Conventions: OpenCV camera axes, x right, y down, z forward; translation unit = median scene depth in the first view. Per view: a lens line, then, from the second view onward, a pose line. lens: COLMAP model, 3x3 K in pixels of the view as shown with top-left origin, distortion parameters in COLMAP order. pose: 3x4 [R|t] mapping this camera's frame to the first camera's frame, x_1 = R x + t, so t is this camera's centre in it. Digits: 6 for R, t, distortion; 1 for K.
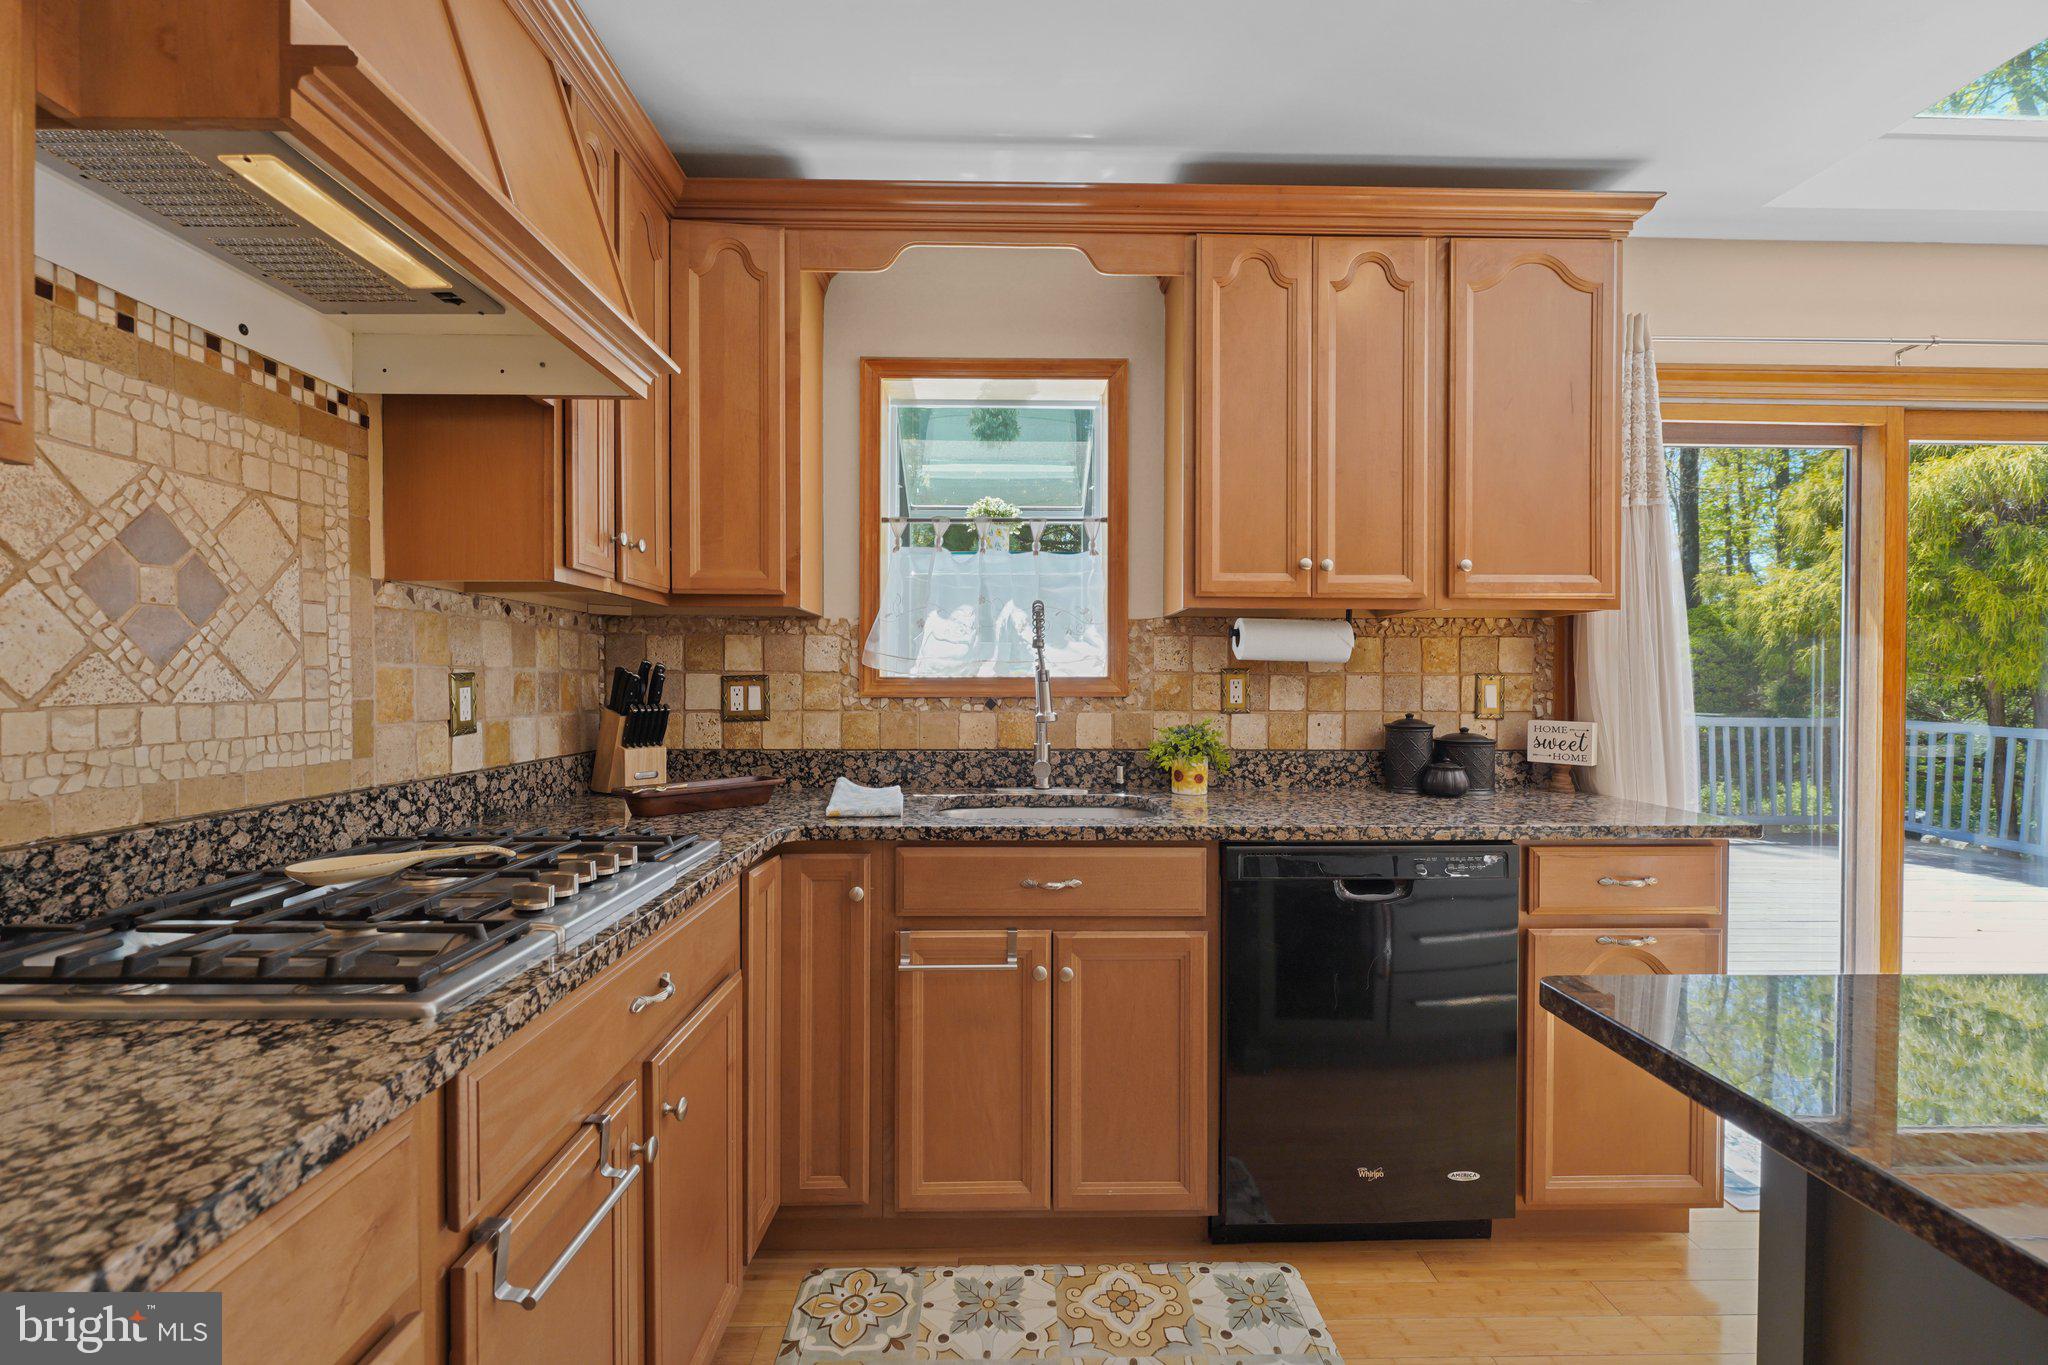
lens RADIAL K [[891.3, 0, 1022.9], [0, 891.3, 686.9], [0, 0, 1]] dist [0.000412, 0.000130]
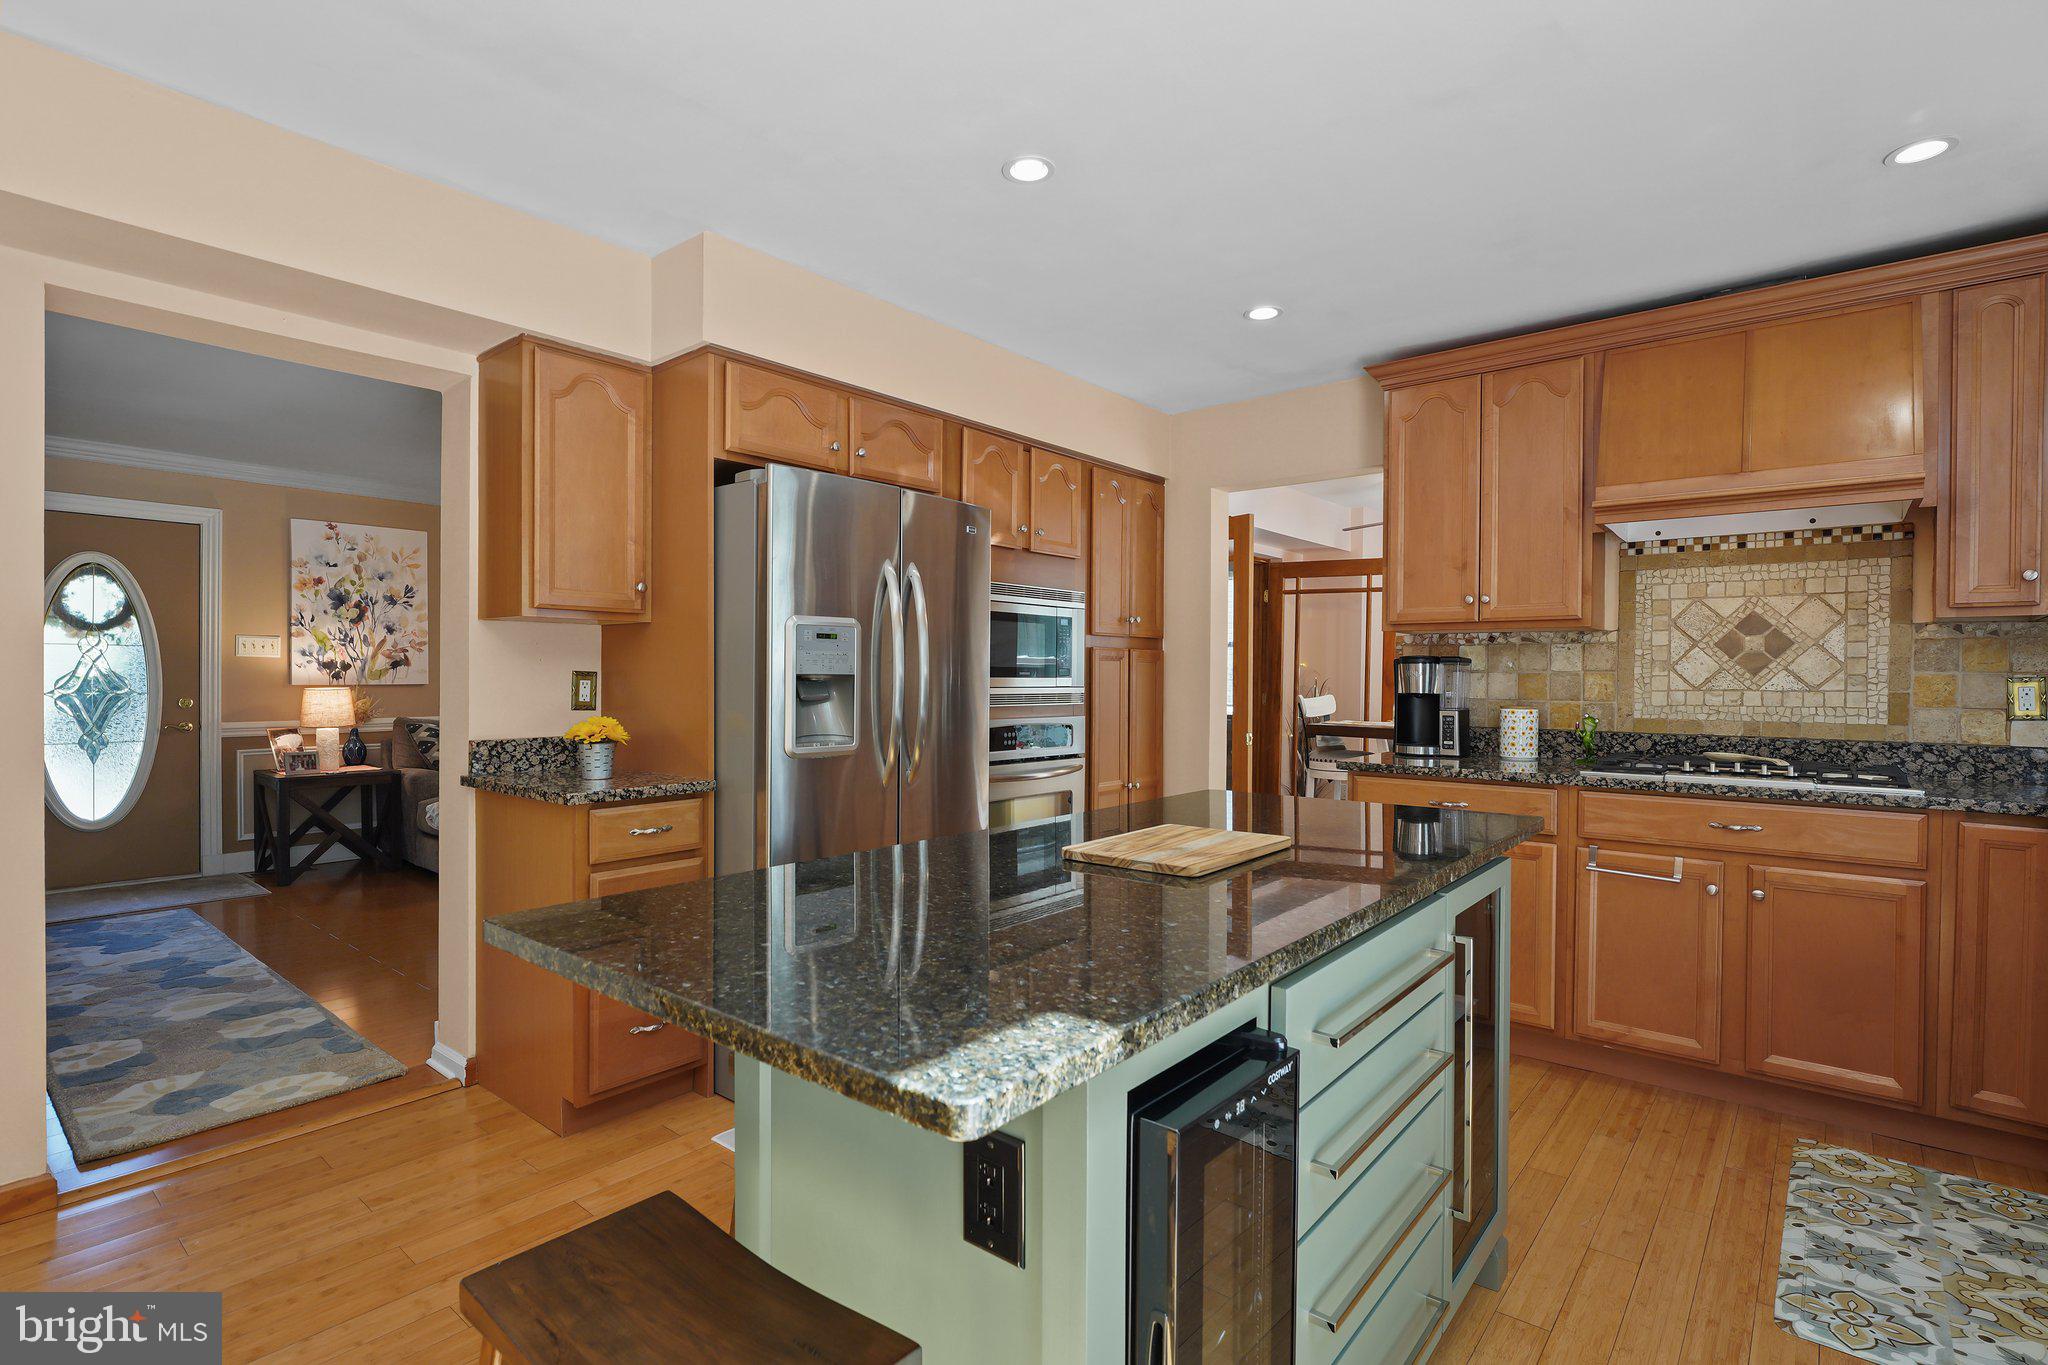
lens RADIAL K [[976.4, 0, 1030.4], [0, 976.4, 687.7], [0, 0, 1]] dist [-0.011296, 0.002086]
pose [[-0.653064, 0.002476, -0.757298, 1.785585], [-0.011658, 0.999843, 0.013322, -0.000803], [0.757213, 0.017529, -0.652933, 0.906862]]
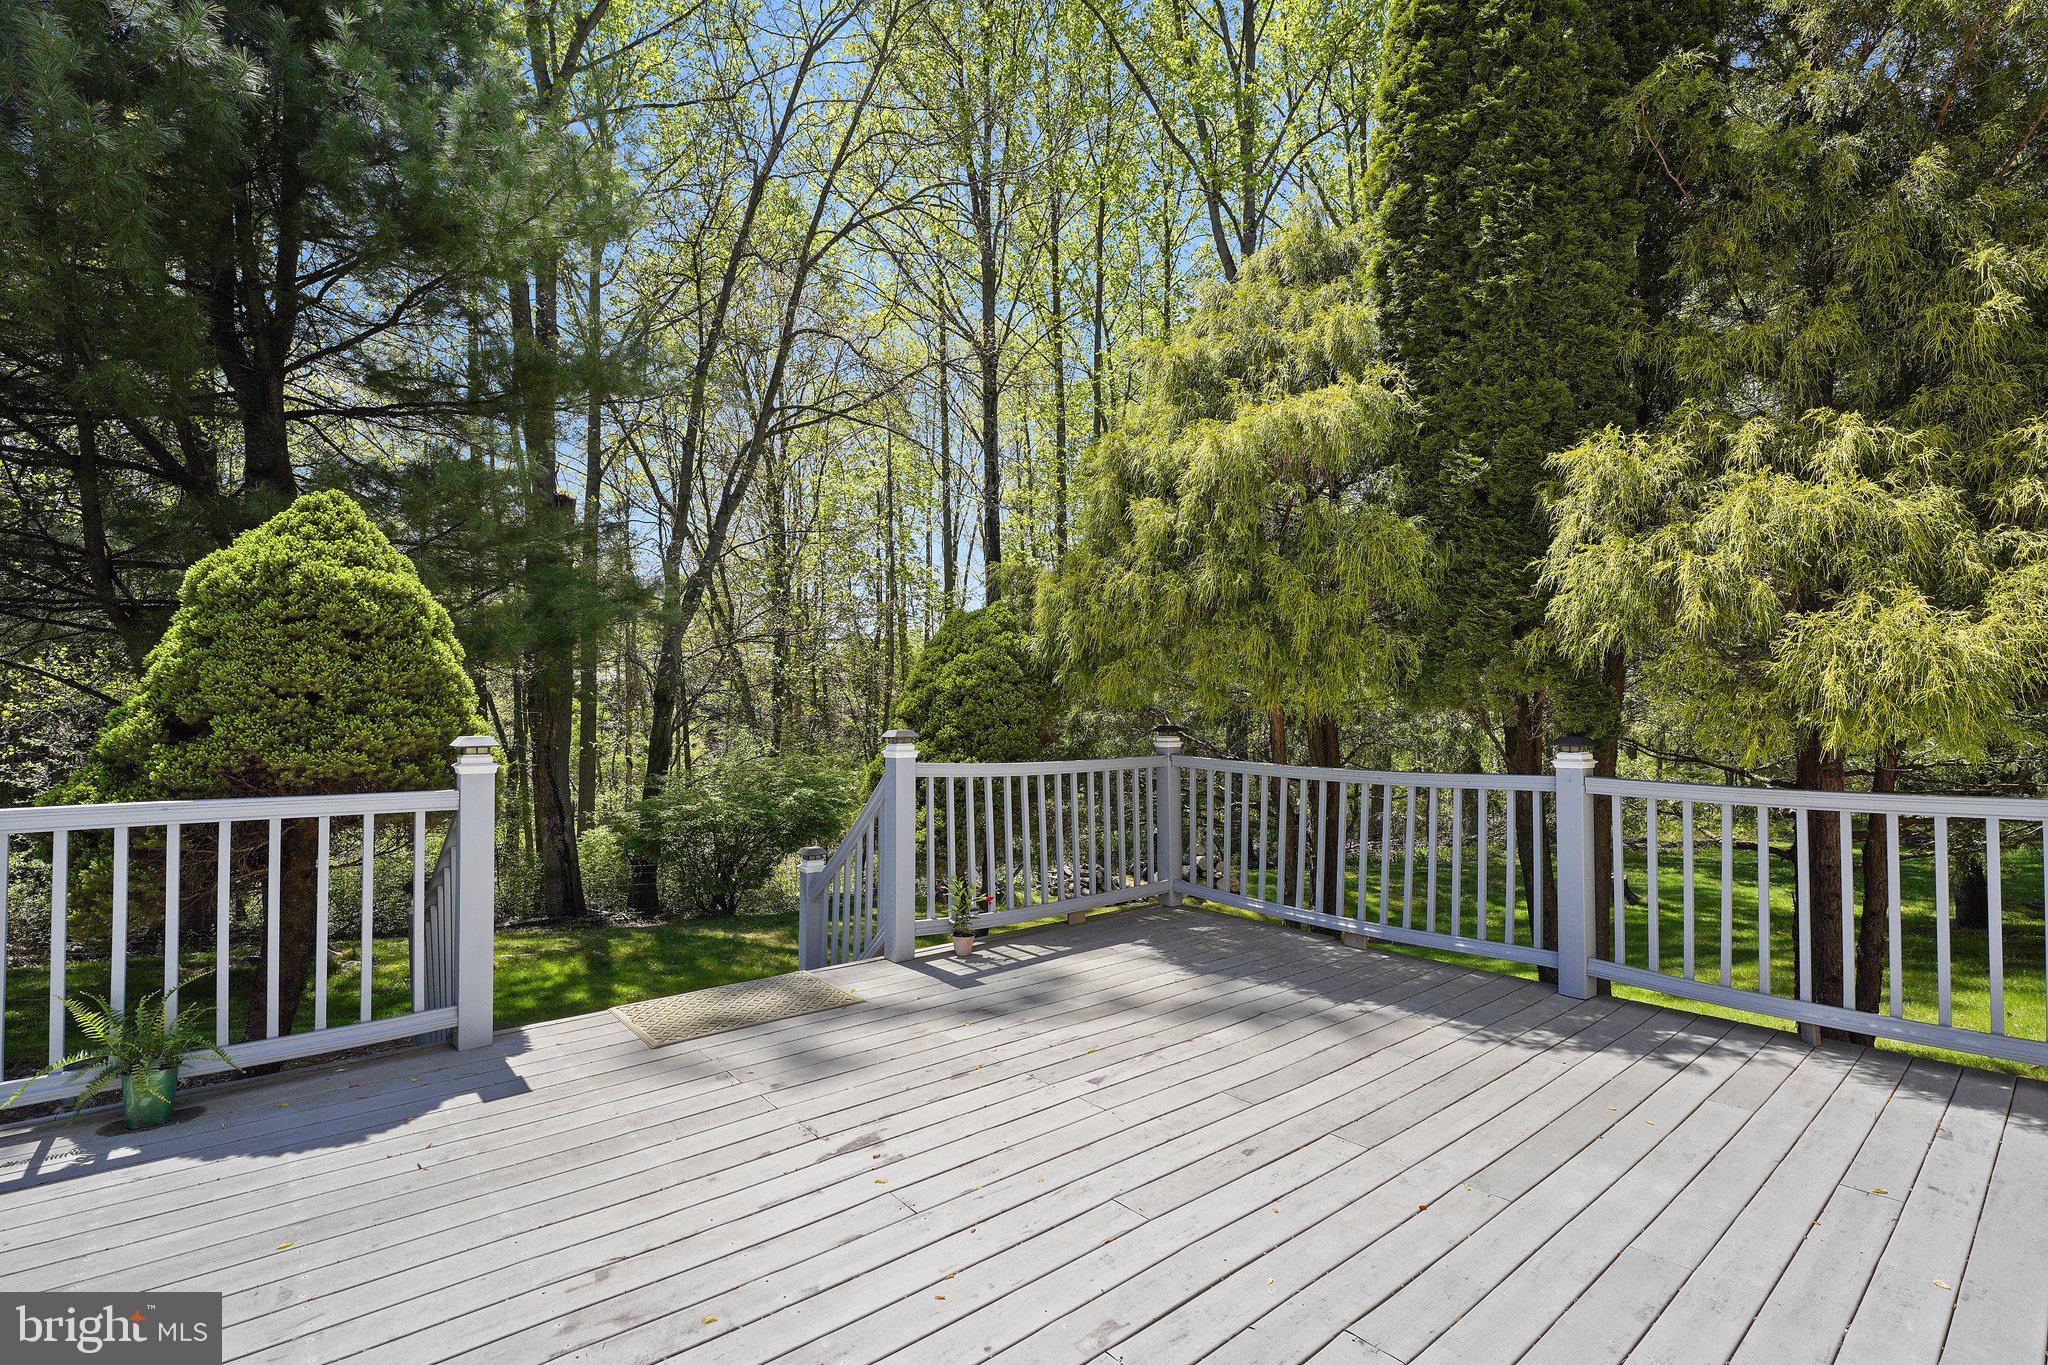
lens RADIAL K [[926.7, 0, 1019.9], [0, 926.7, 688.1], [0, 0, 1]] dist [-0.018933, 0.000788]
pose [[0.786081, 0.010057, 0.618041, 1.661515], [0.007423, 0.999642, -0.025708, -0.023815], [-0.618079, 0.024796, 0.785725, 2.115708]]
